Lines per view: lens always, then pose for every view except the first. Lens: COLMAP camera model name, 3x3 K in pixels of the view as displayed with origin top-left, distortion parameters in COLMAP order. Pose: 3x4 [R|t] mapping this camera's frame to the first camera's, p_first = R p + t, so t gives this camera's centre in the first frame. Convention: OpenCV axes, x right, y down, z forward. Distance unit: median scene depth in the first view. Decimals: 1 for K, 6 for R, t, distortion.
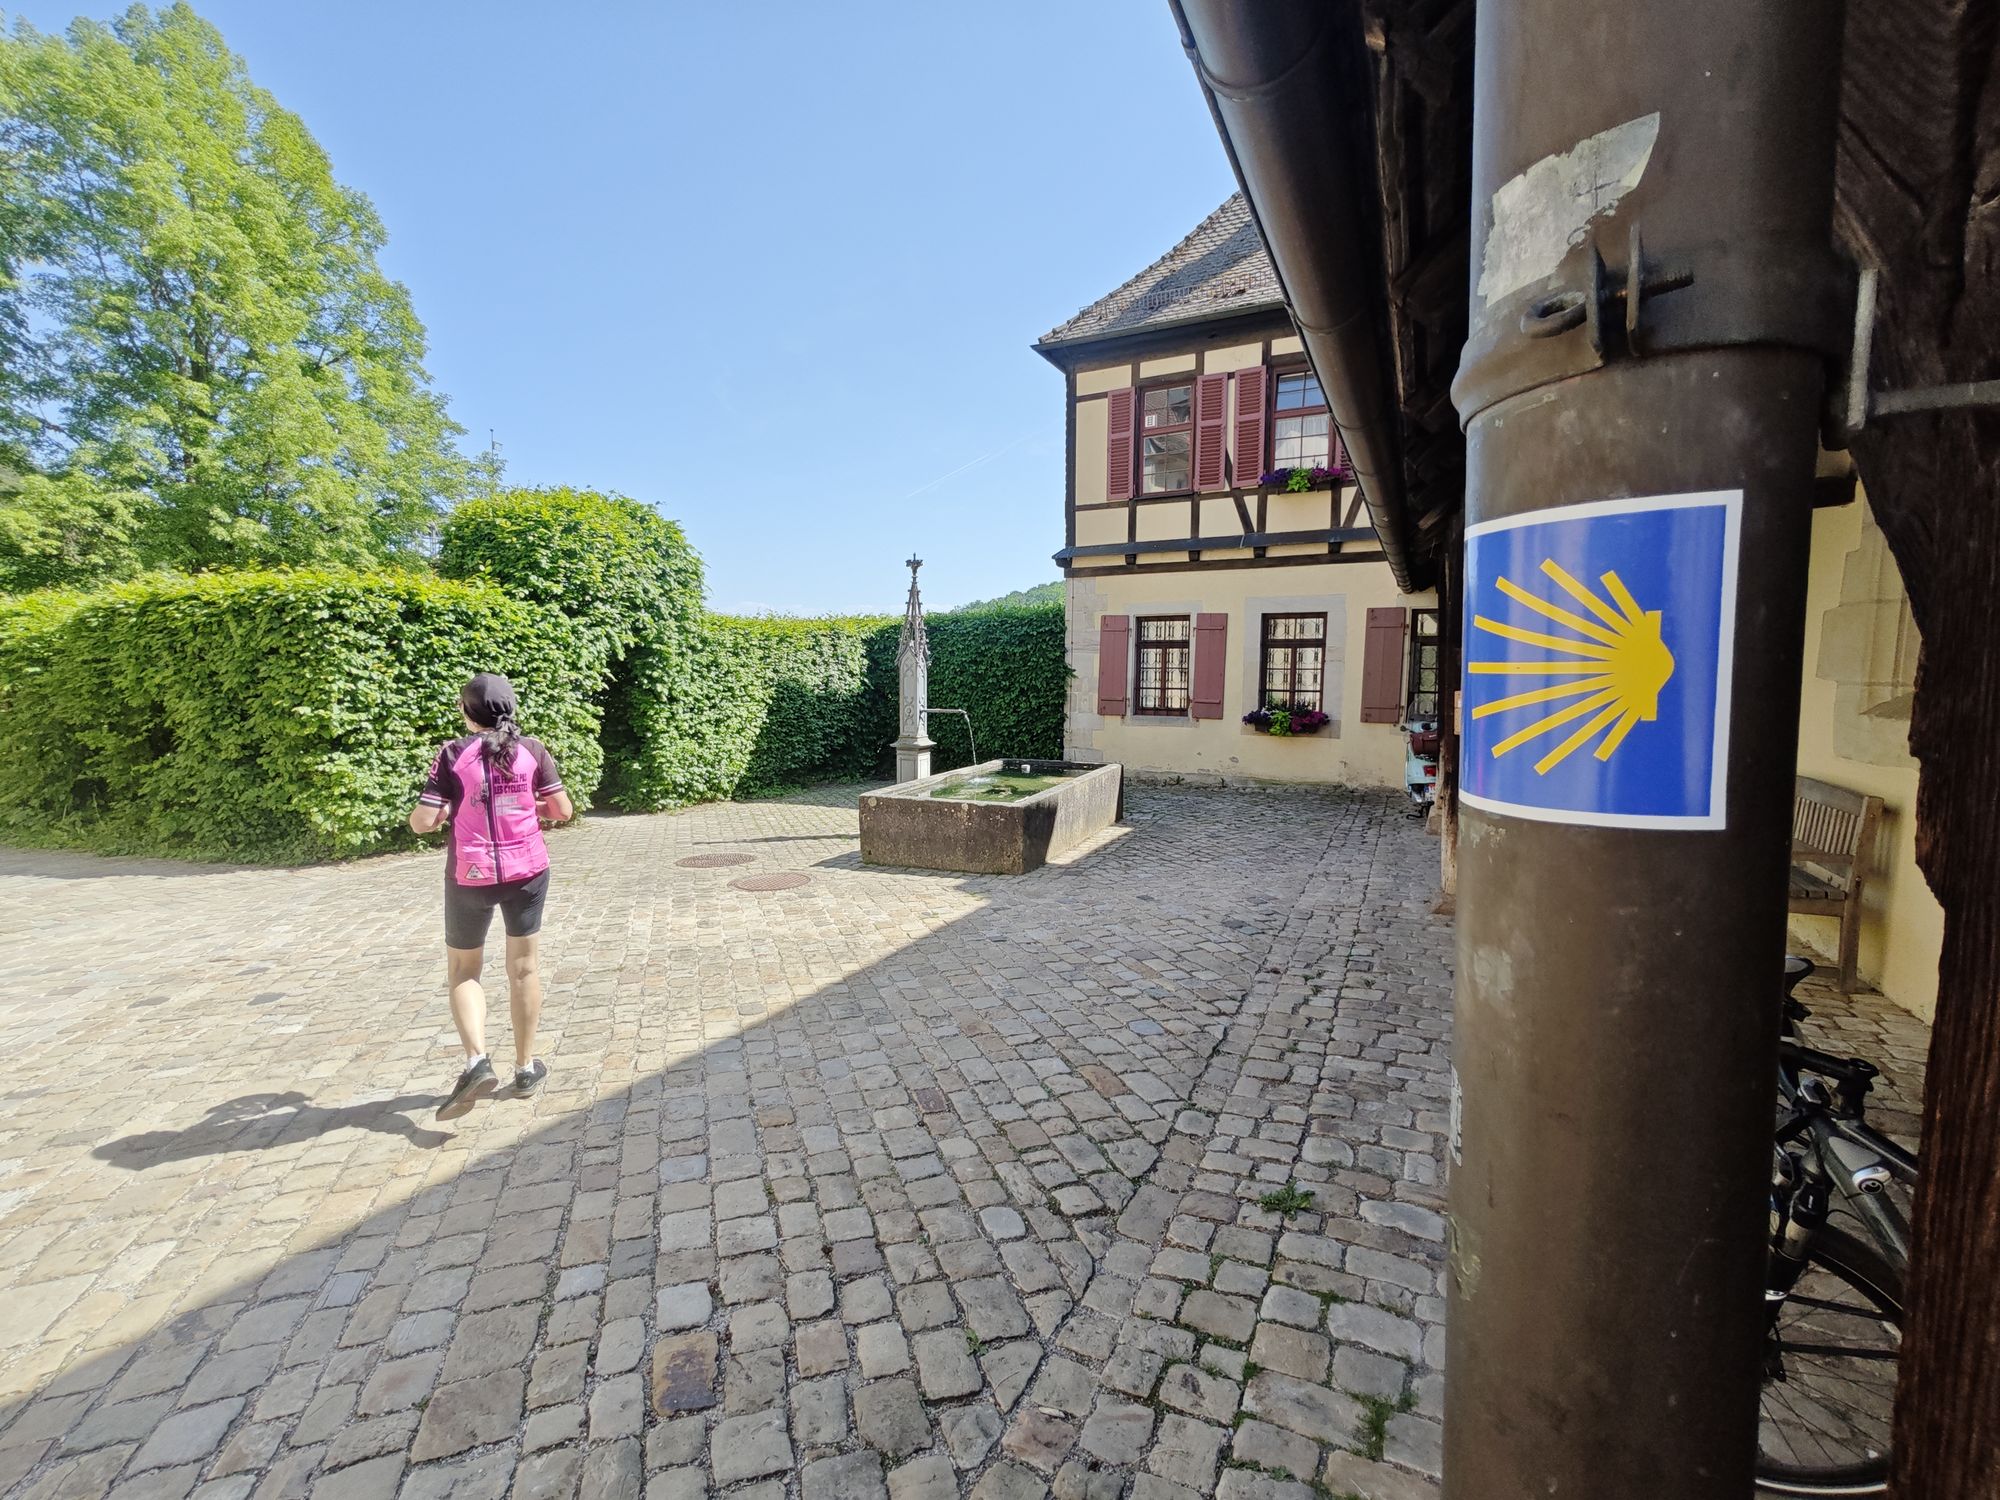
lens RADIAL K [[859.0, 0, 998.2], [0, 859.0, 748.5], [0, 0, 1]] dist [-0.003472, 0.000098]
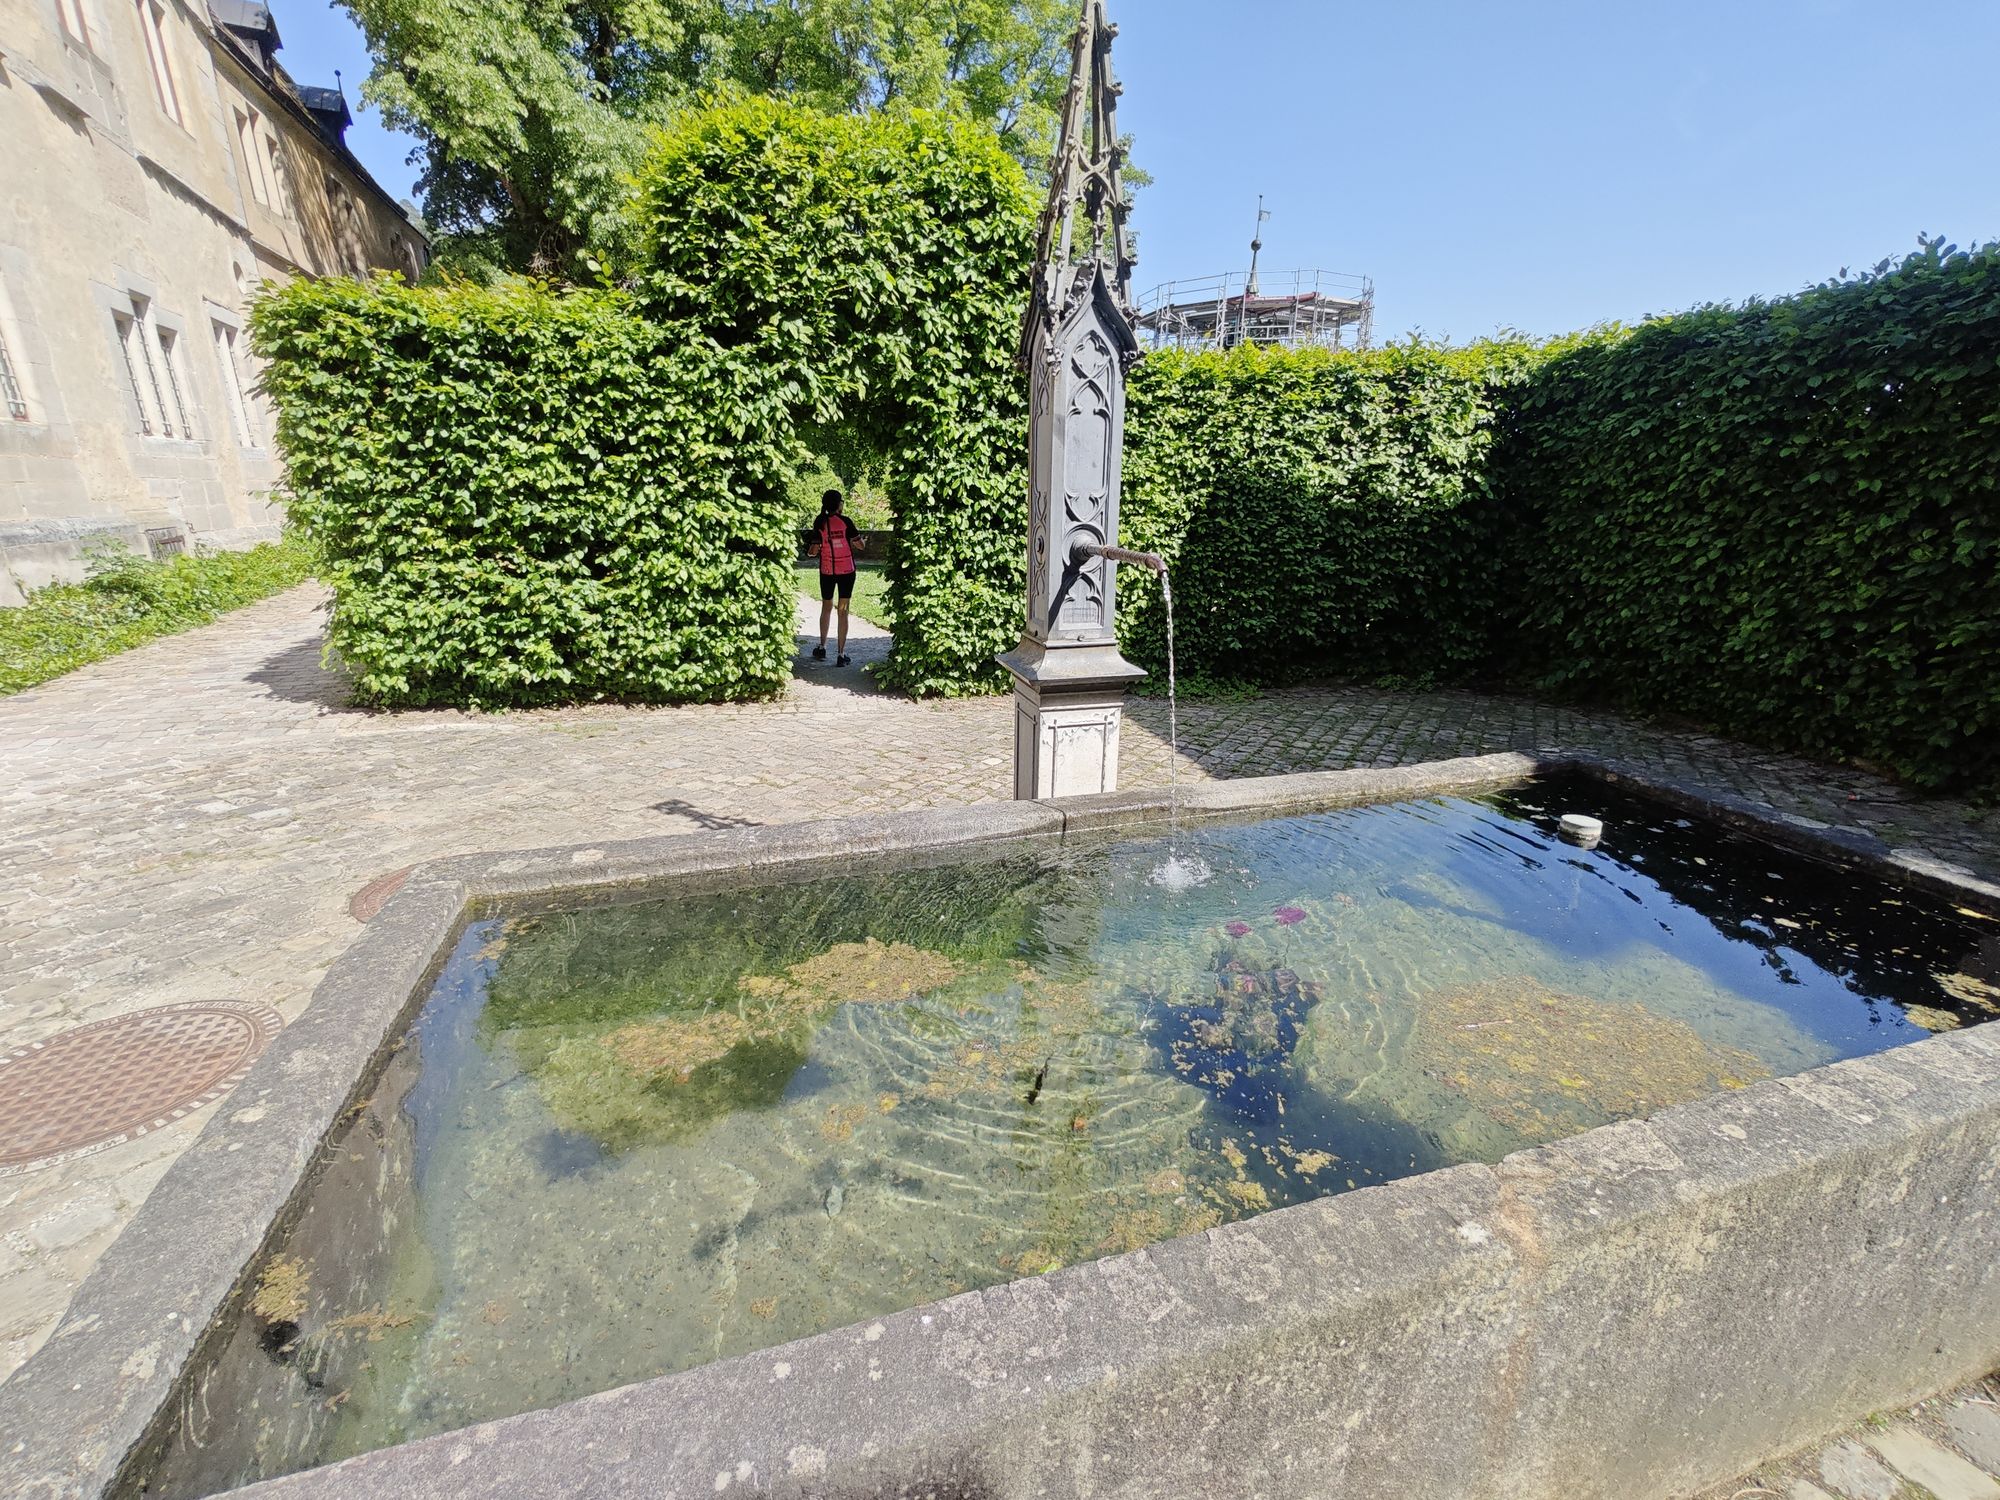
lens RADIAL K [[859.0, 0, 997.7], [0, 859.0, 752.6], [0, 0, 1]] dist [-0.003472, 0.000098]
pose [[0.626522, 0.234463, -0.743302, 0.089637], [-0.077067, 0.967642, 0.240269, -0.036564], [0.775584, -0.093250, 0.624318, 0.658820]]
